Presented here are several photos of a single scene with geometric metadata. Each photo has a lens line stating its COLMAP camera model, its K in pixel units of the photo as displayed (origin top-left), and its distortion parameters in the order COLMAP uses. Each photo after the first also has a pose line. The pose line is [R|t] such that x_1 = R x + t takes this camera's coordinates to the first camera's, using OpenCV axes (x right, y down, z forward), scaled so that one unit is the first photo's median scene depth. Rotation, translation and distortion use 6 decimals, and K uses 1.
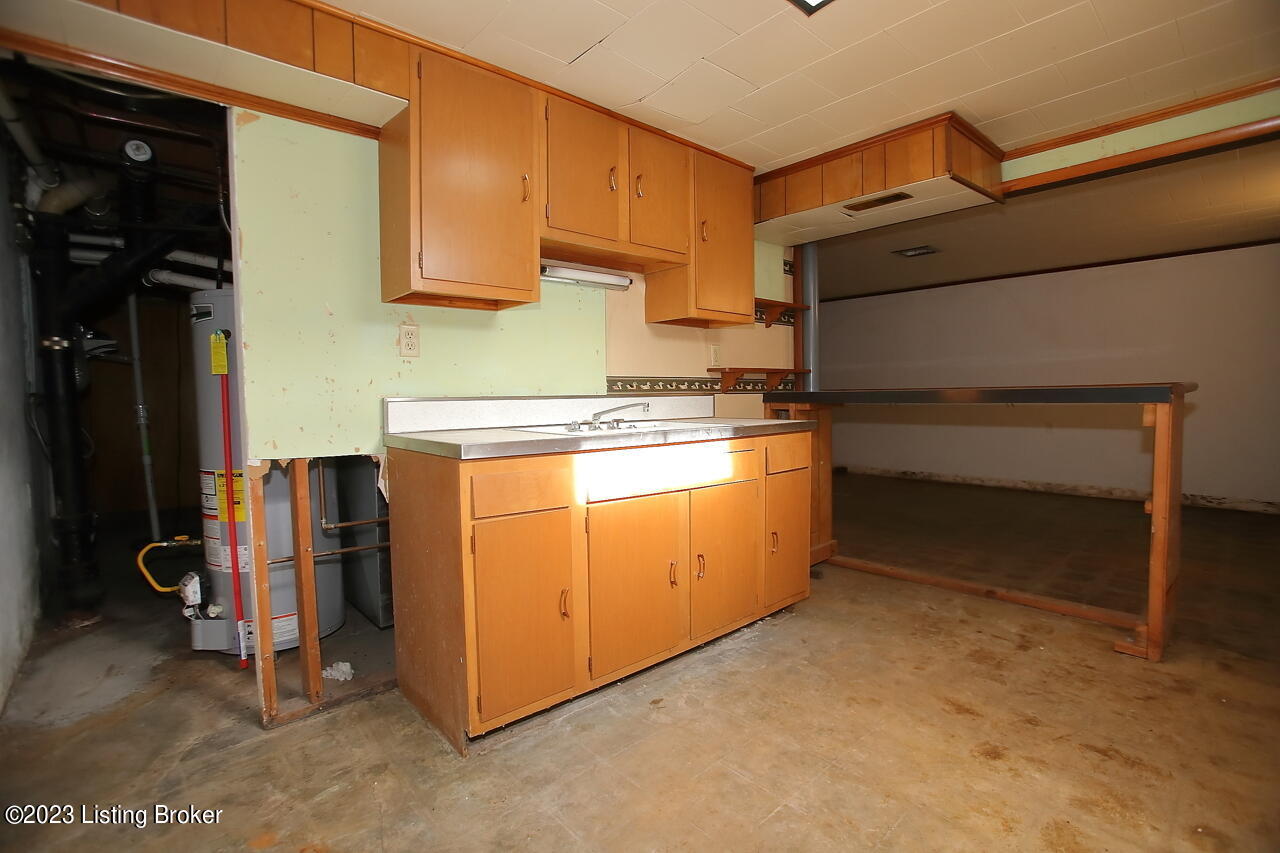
lens RADIAL K [[586.1, 0, 641.0], [0, 586.1, 422.2], [0, 0, 1]] dist [-0.080286, 0.033120]
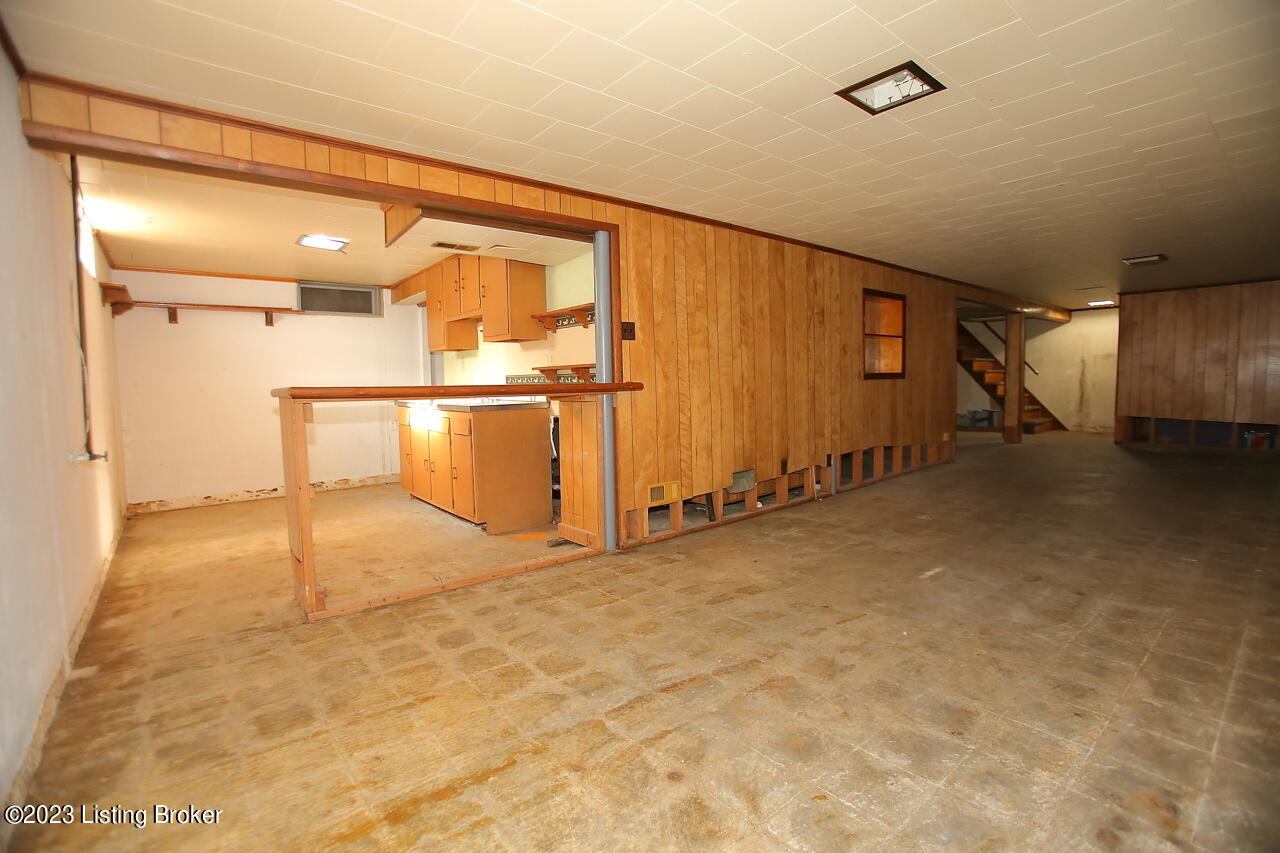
lens RADIAL K [[586.1, 0, 641.0], [0, 586.1, 422.2], [0, 0, 1]] dist [-0.080286, 0.033120]
pose [[-0.036403, 0.087363, -0.995511, 1.909330], [-0.043561, 0.995086, 0.088919, -0.119912], [0.998387, 0.046602, -0.032418, 1.597497]]
